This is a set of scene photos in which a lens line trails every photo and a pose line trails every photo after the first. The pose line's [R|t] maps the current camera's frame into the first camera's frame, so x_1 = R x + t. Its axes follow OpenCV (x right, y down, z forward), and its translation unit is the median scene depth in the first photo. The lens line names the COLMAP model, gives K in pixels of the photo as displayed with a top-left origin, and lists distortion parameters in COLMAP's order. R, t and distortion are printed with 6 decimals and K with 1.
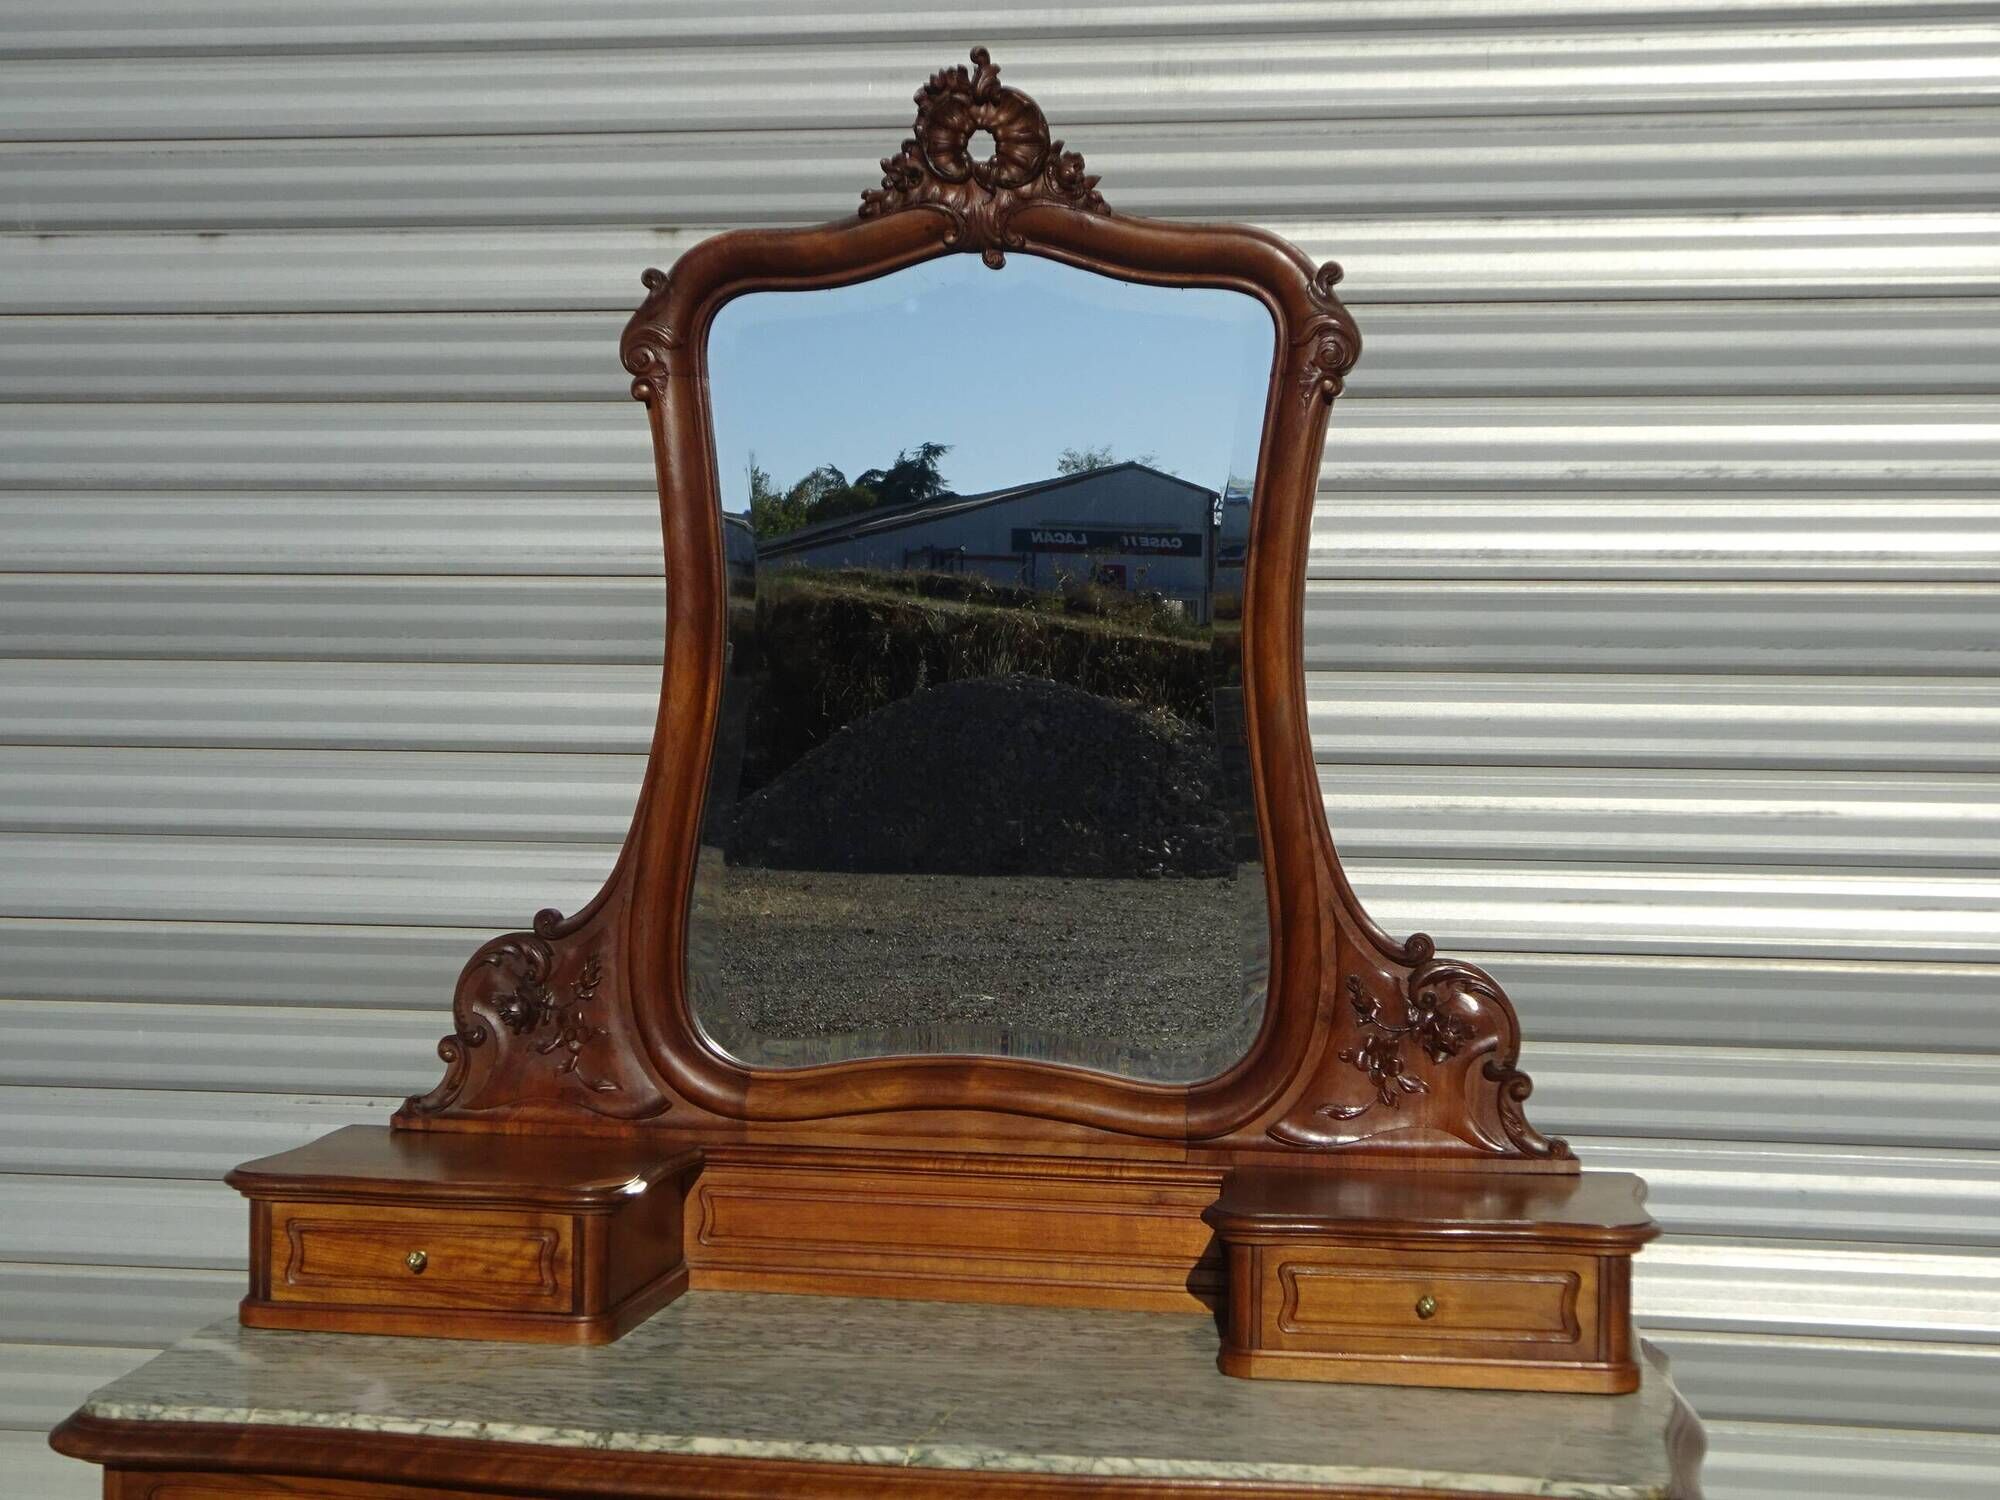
lens RADIAL K [[3004.4, 0, 1015.6], [0, 3004.4, 756.2], [0, 0, 1]] dist [0.023596, 0.000000]
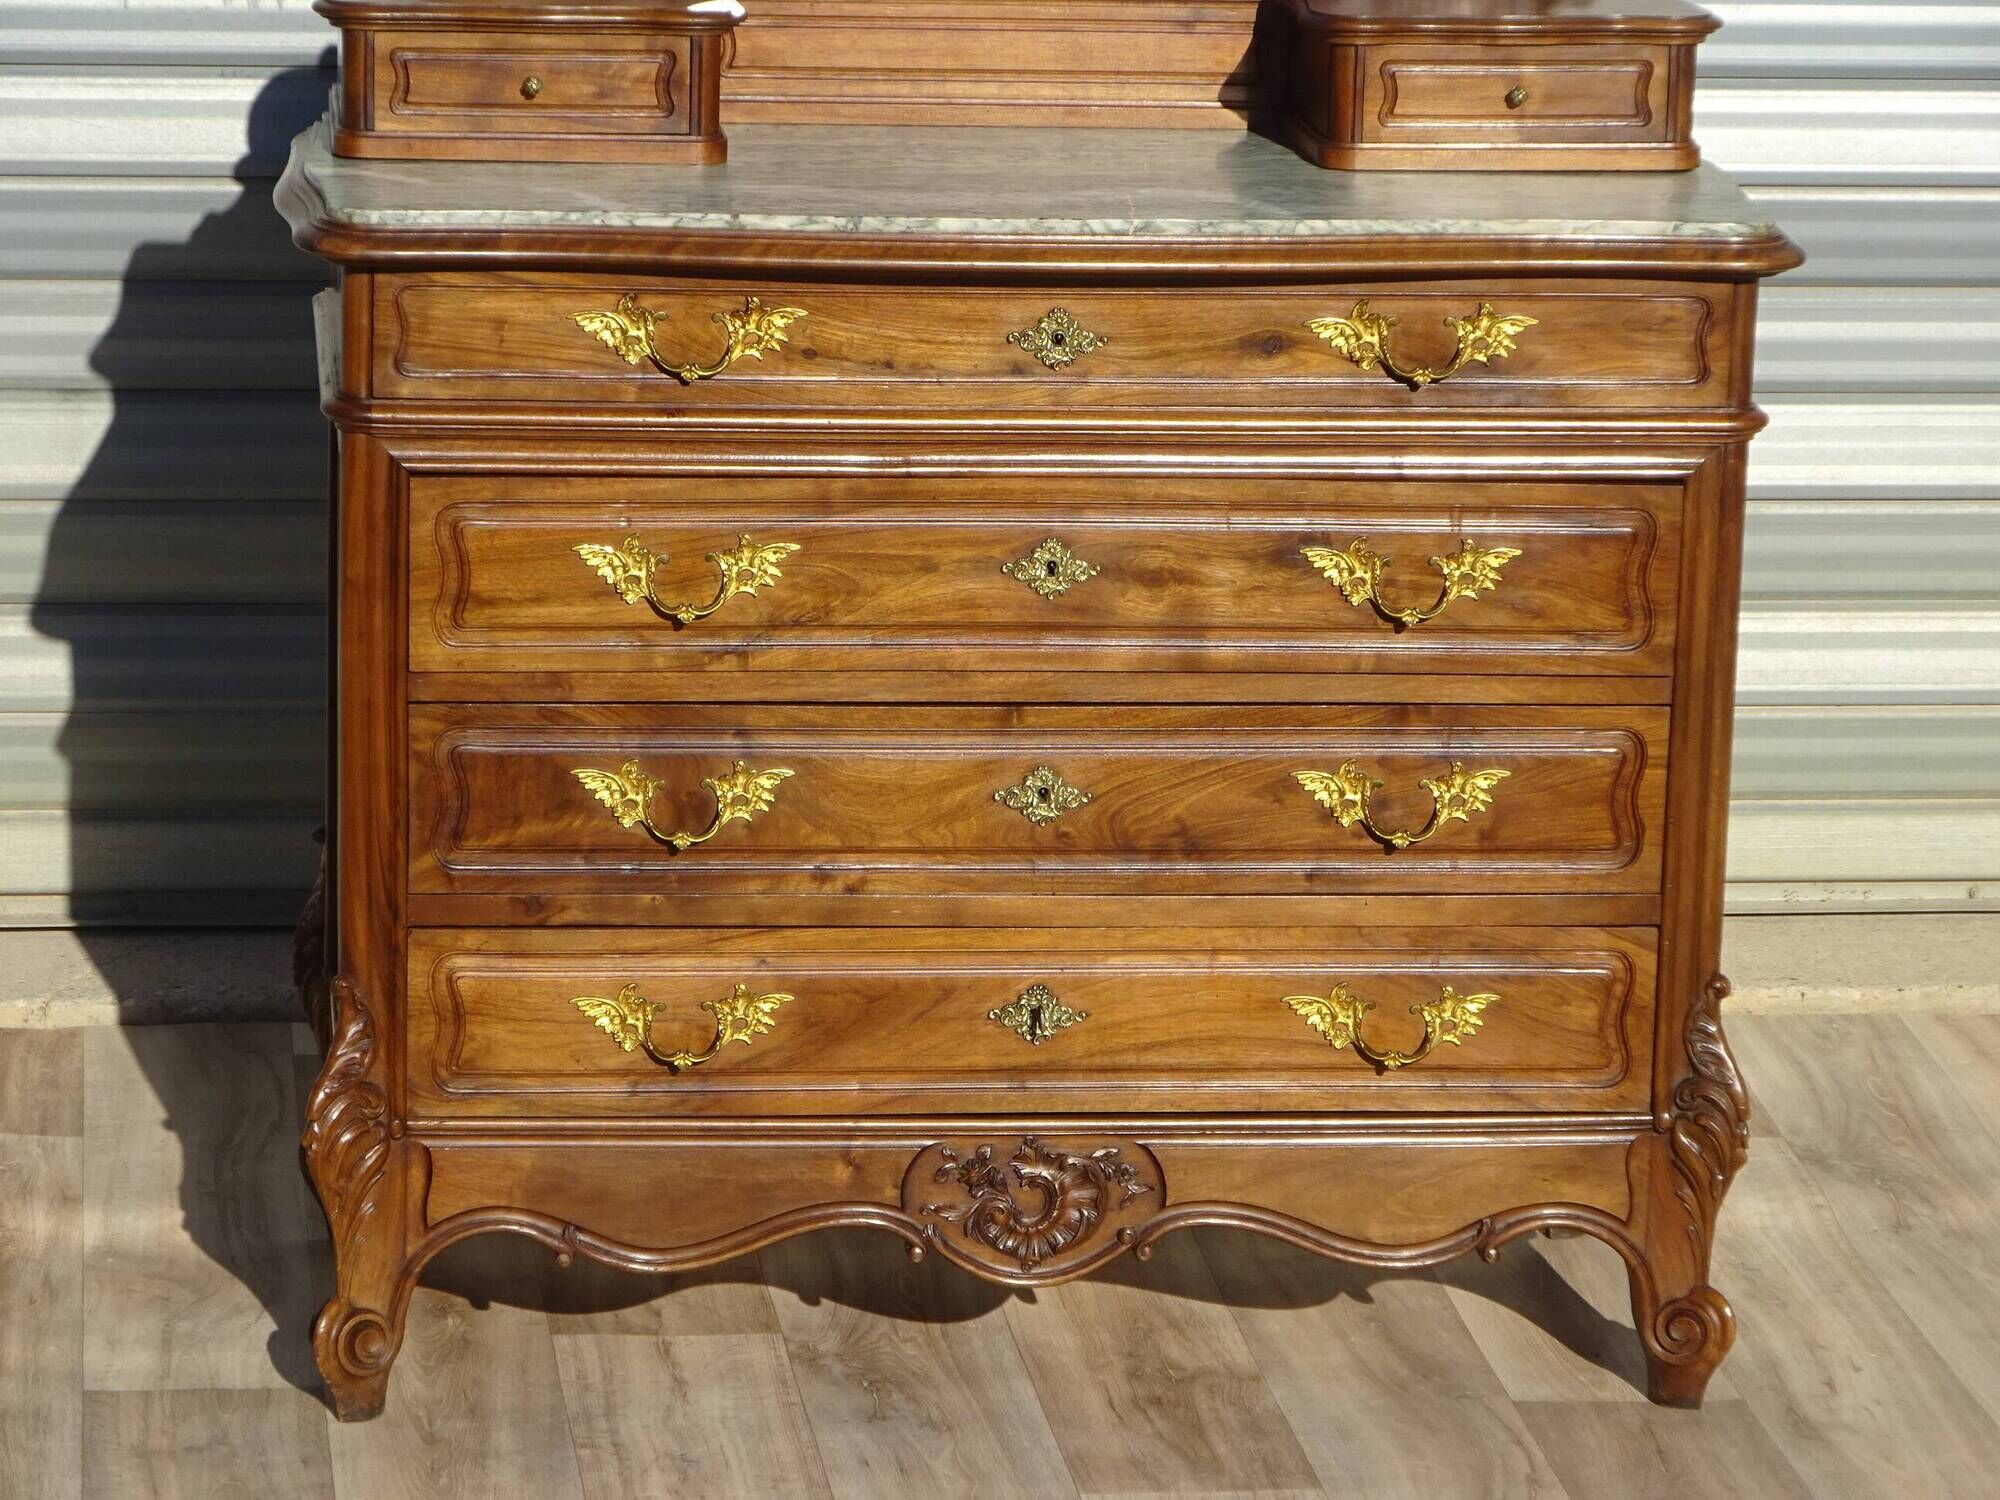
lens RADIAL K [[7267.4, 0, 1050.1], [0, 7267.4, 891.5], [0, 0, 1]] dist [0.071133, 0.000000]
pose [[0.960370, -0.054178, 0.273413, -0.671356], [-0.009417, 0.974061, 0.226091, -0.114254], [-0.278570, -0.219706, 0.934948, -1.298531]]
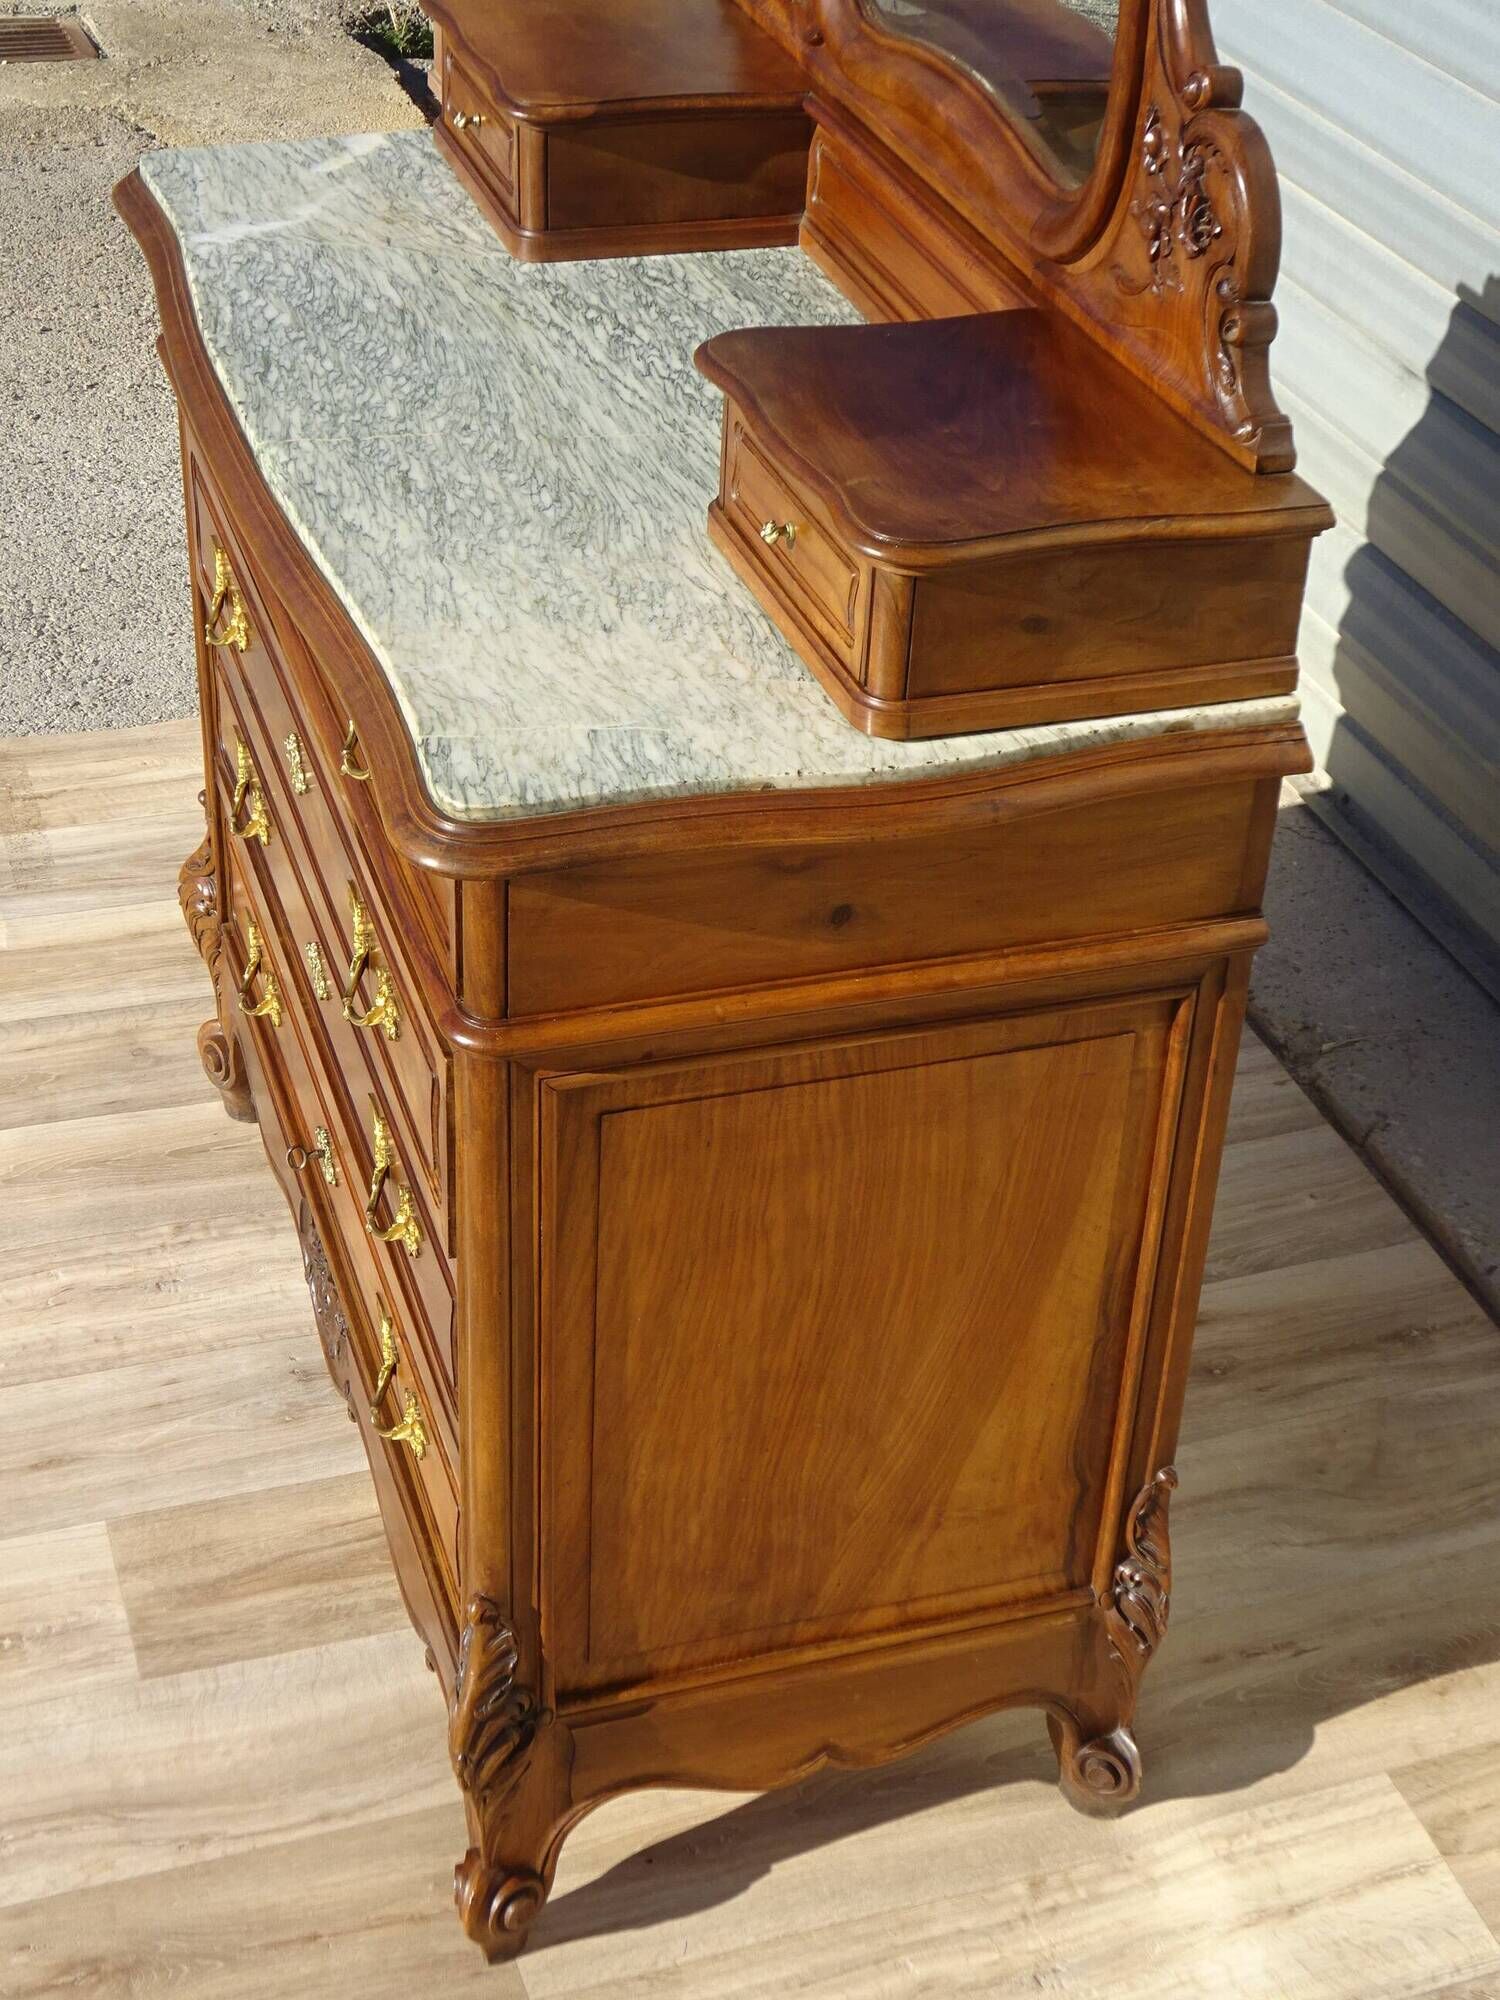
lens RADIAL K [[3004.4, 0, 756.1], [0, 3004.4, 1012.0], [0, 0, 1]] dist [0.023596, 0.000000]
pose [[0.462090, 0.500735, -0.731940, 0.696903], [-0.058918, 0.840852, 0.538048, -0.124427], [0.884874, -0.205502, 0.418052, 0.565831]]
